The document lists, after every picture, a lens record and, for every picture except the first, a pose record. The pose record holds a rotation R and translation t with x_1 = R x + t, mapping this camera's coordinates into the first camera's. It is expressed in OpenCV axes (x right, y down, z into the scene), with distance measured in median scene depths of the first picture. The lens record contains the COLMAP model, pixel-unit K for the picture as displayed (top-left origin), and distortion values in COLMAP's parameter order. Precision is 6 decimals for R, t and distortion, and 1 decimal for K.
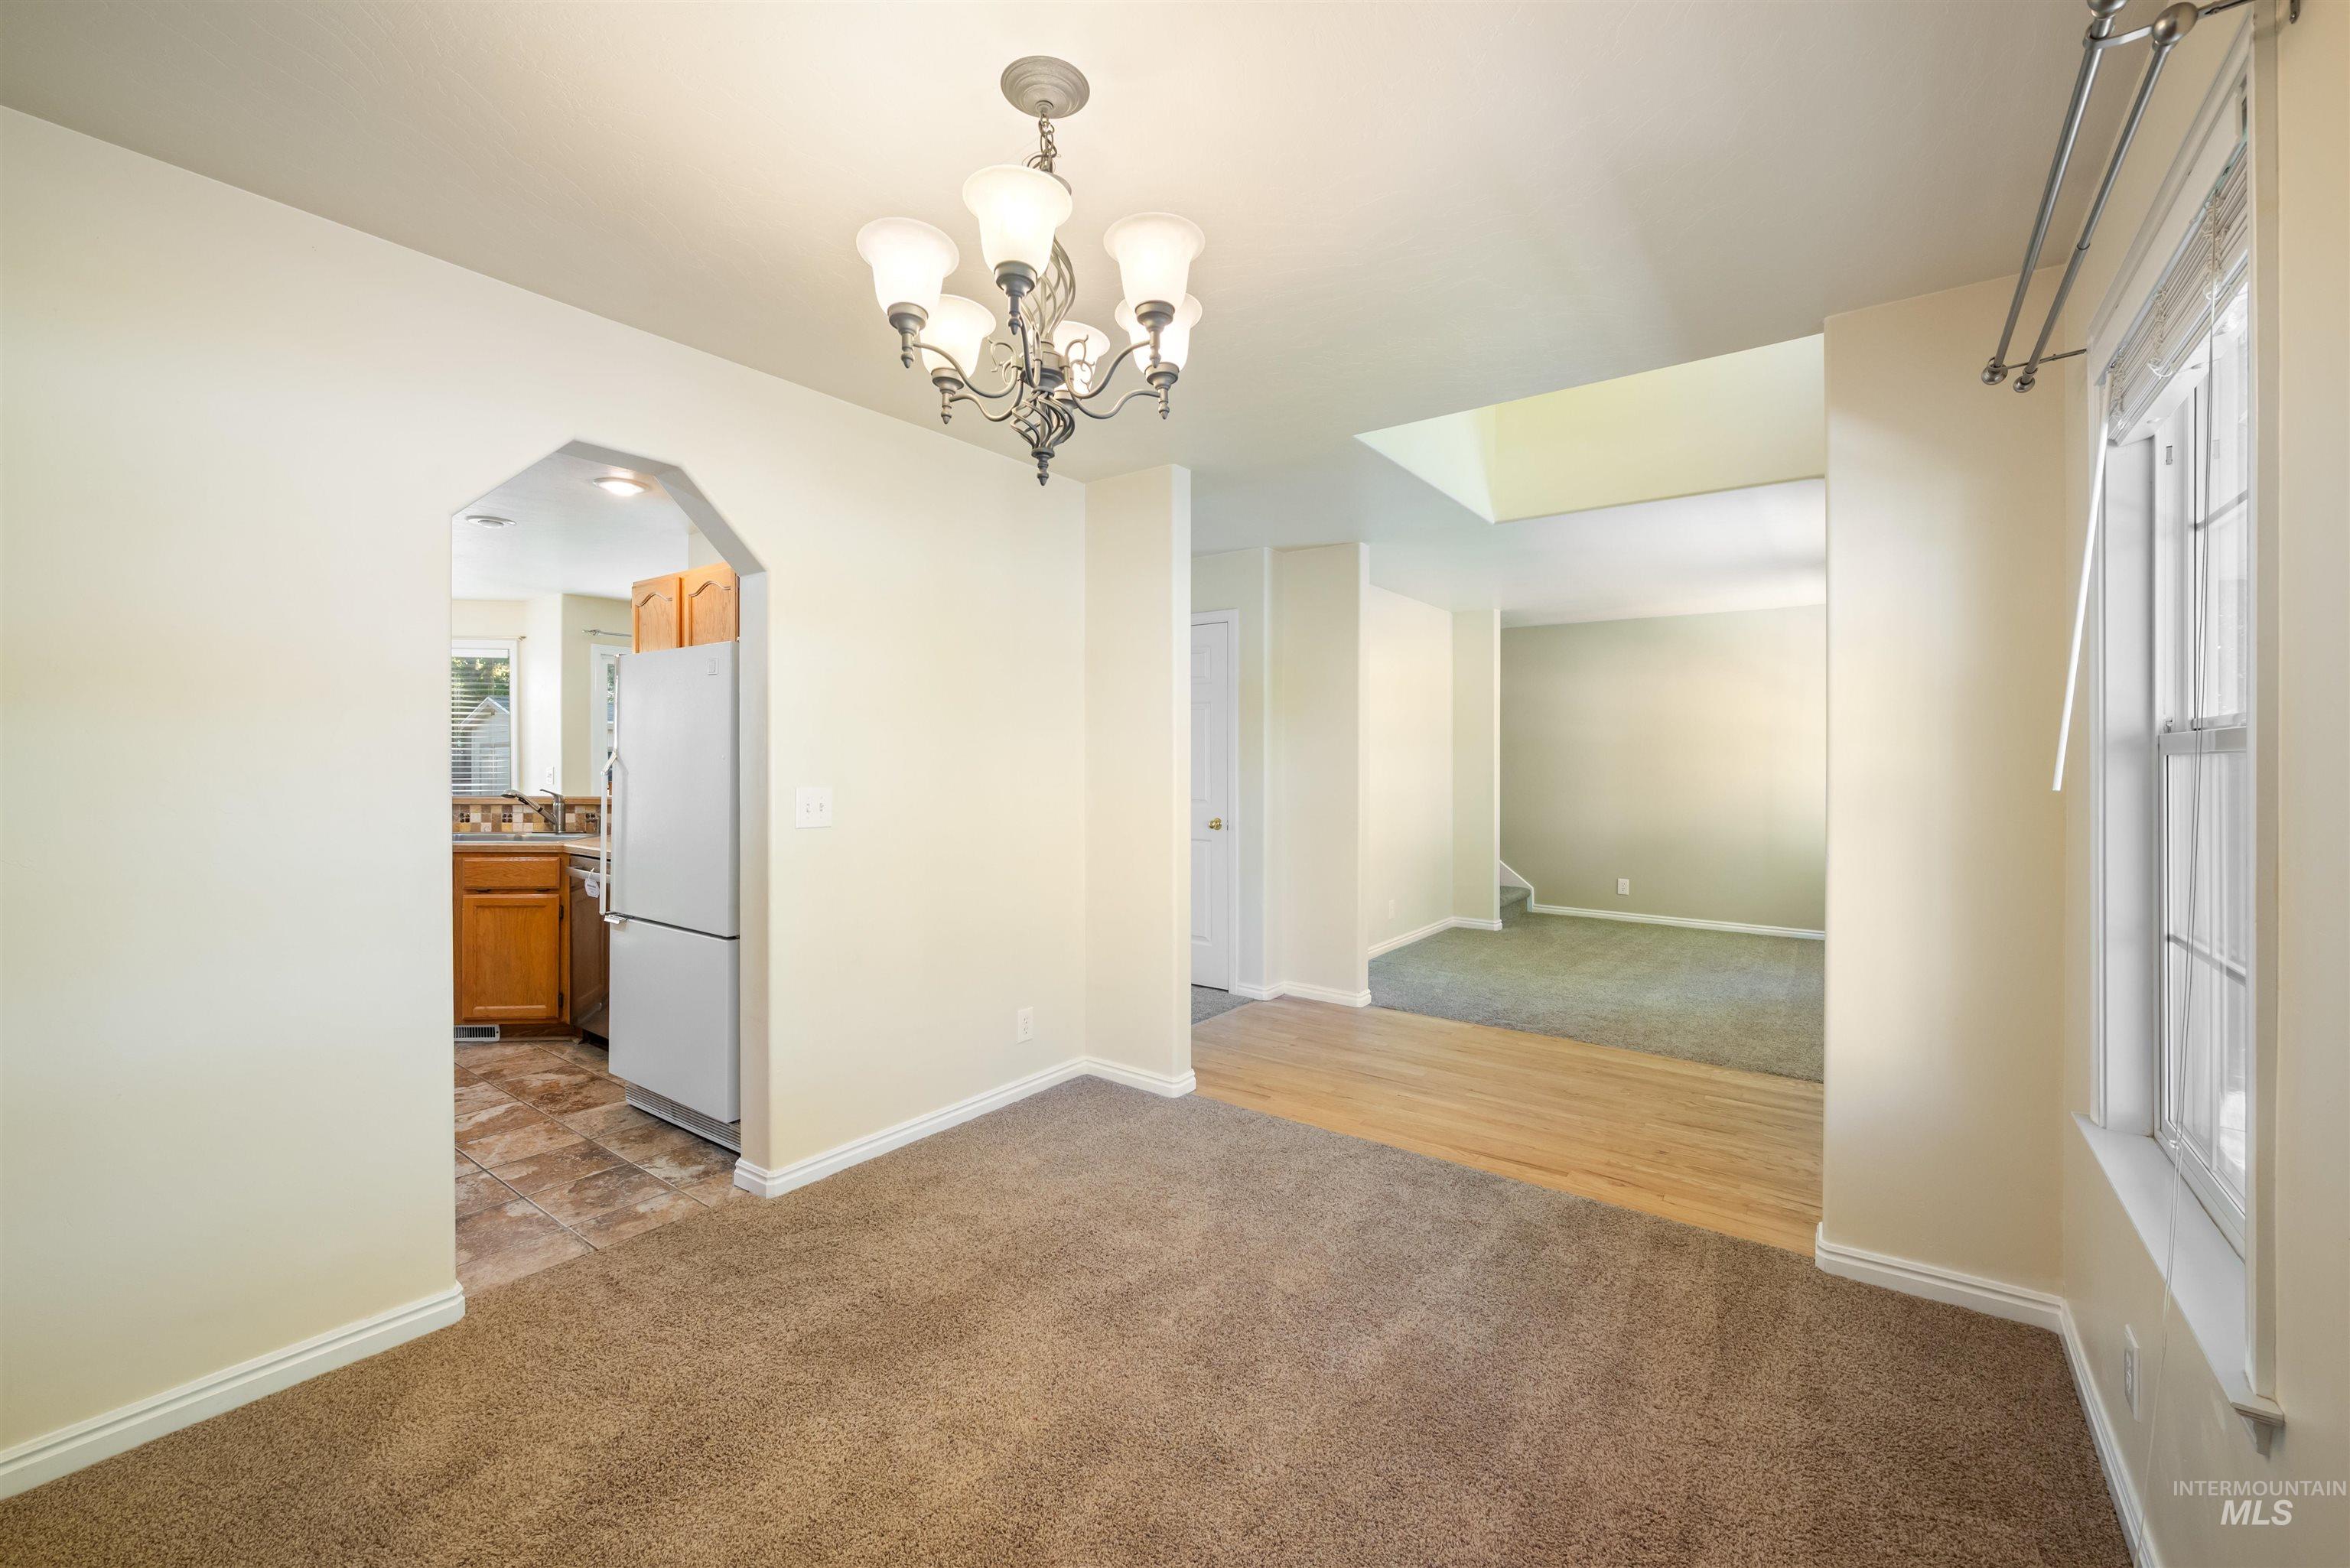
lens RADIAL K [[951.7, 0, 1167.0], [0, 951.7, 762.8], [0, 0, 1]] dist [-0.003531, -0.000889]
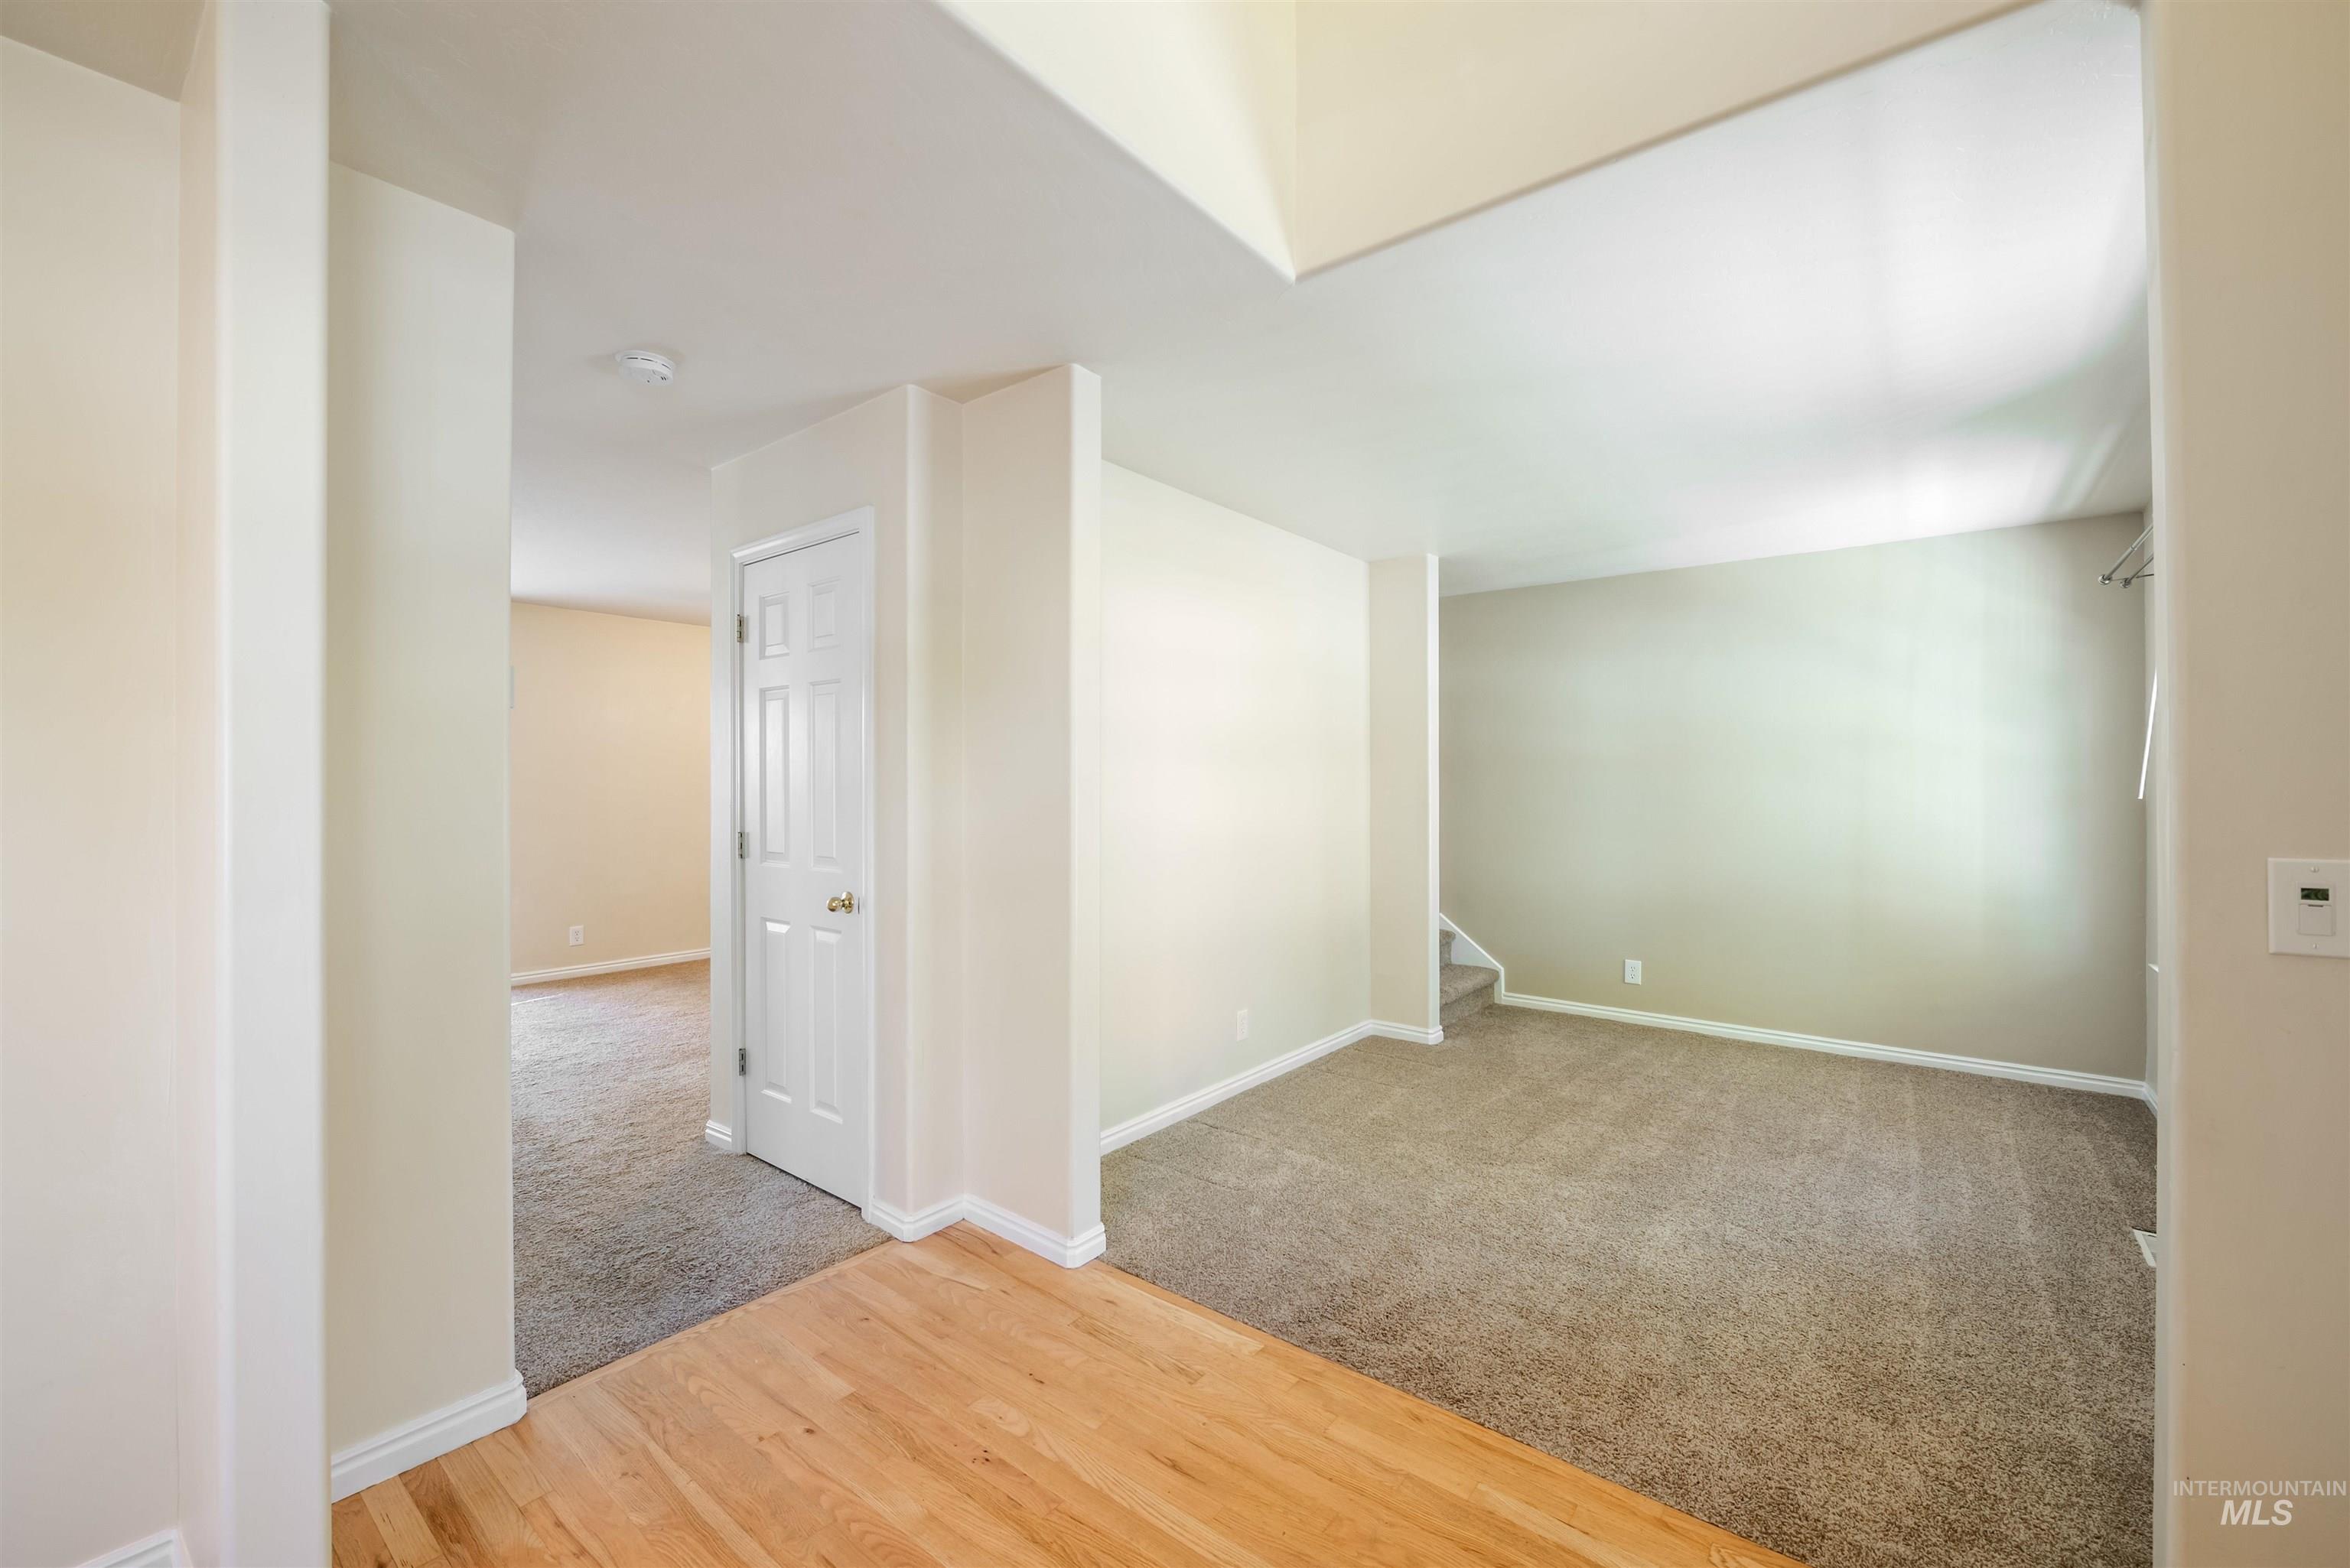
lens RADIAL K [[951.7, 0, 1169.9], [0, 951.7, 787.9], [0, 0, 1]] dist [-0.003531, -0.000889]
pose [[0.999297, -0.005837, -0.037025, 0.195909], [0.005820, 0.999983, -0.000547, -0.000724], [0.037028, 0.000332, 0.999314, 0.347730]]
